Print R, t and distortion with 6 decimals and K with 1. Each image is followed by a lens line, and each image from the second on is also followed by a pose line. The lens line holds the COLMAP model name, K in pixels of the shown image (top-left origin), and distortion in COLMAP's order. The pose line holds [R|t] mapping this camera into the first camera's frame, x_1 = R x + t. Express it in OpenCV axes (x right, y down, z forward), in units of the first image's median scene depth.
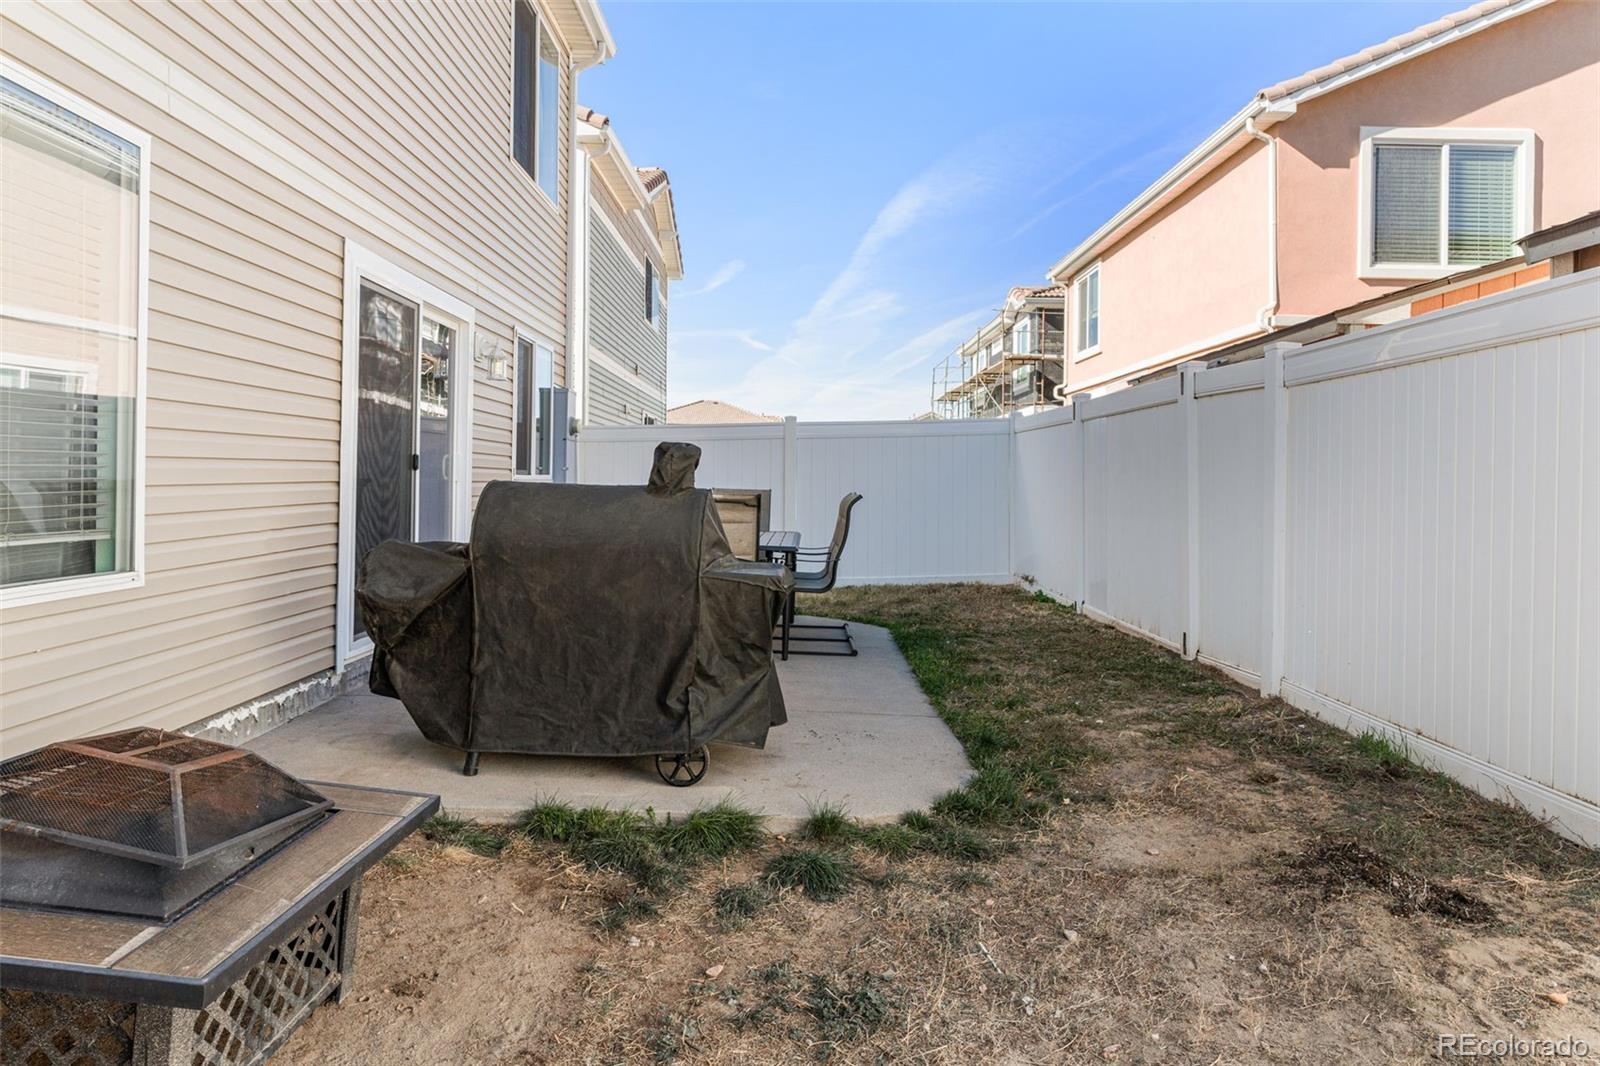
lens RADIAL K [[976.2, 0, 802.6], [0, 976.2, 493.3], [0, 0, 1]] dist [0.006047, 0.001548]
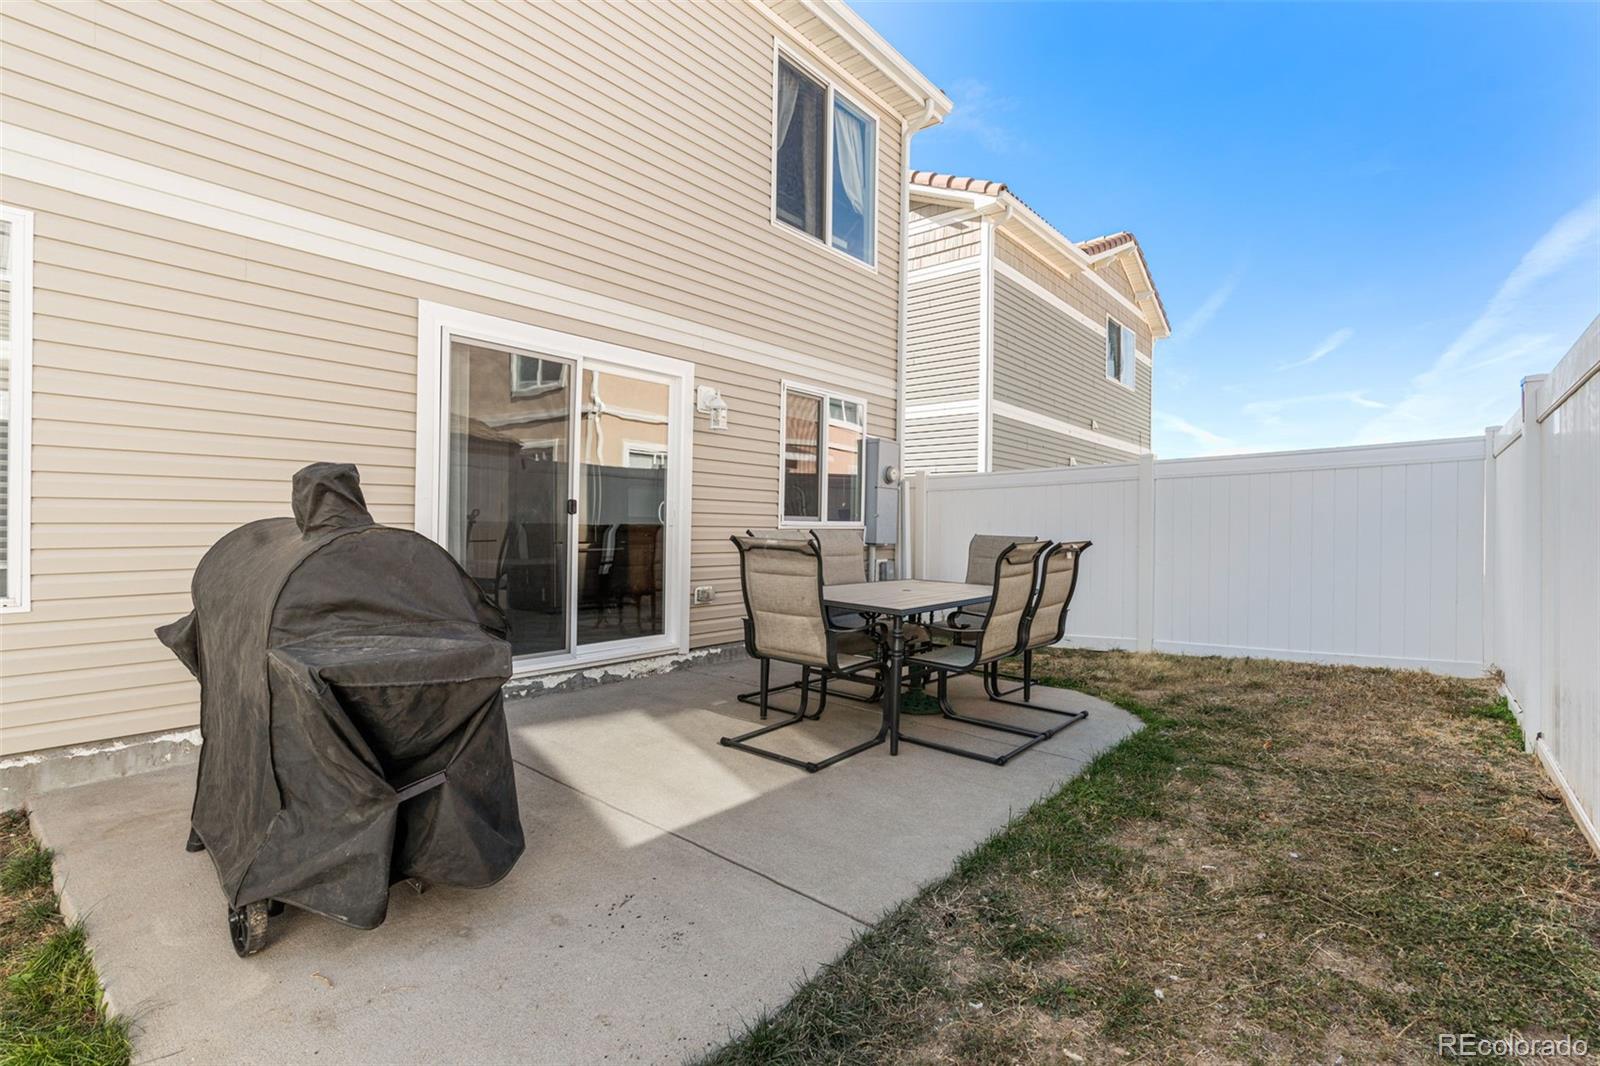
lens RADIAL K [[720.6, 0, 801.4], [0, 720.6, 544.5], [0, 0, 1]] dist [0.000021, -0.013578]
pose [[0.753832, 0.013172, -0.656935, 0.490978], [-0.009377, 0.999913, 0.009290, 0.000066], [0.657000, -0.000843, 0.753890, 0.873180]]
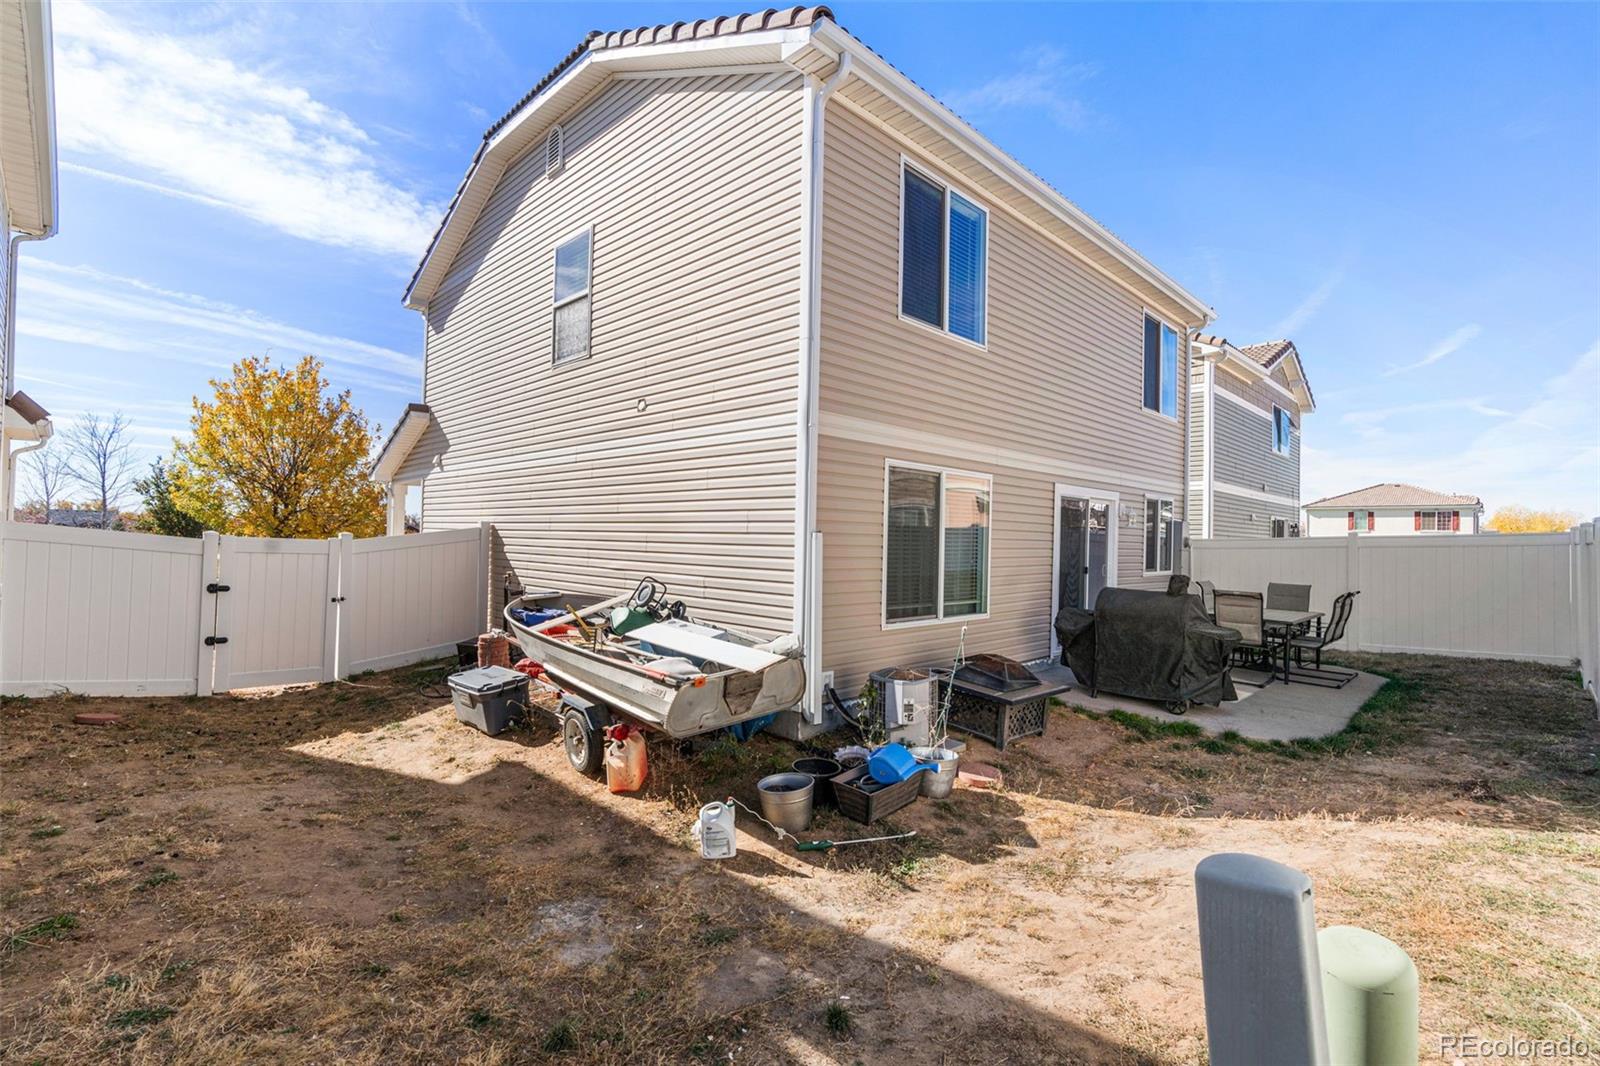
lens RADIAL K [[731.3, 0, 800.0], [0, 731.3, 533.0], [0, 0, 1]] dist [-0.016080, 0.005850]
pose [[0.697036, -0.006898, -0.717003, 0.520292], [-0.018270, 0.999458, -0.027376, -0.091001], [0.716804, 0.032182, 0.696532, -0.955485]]
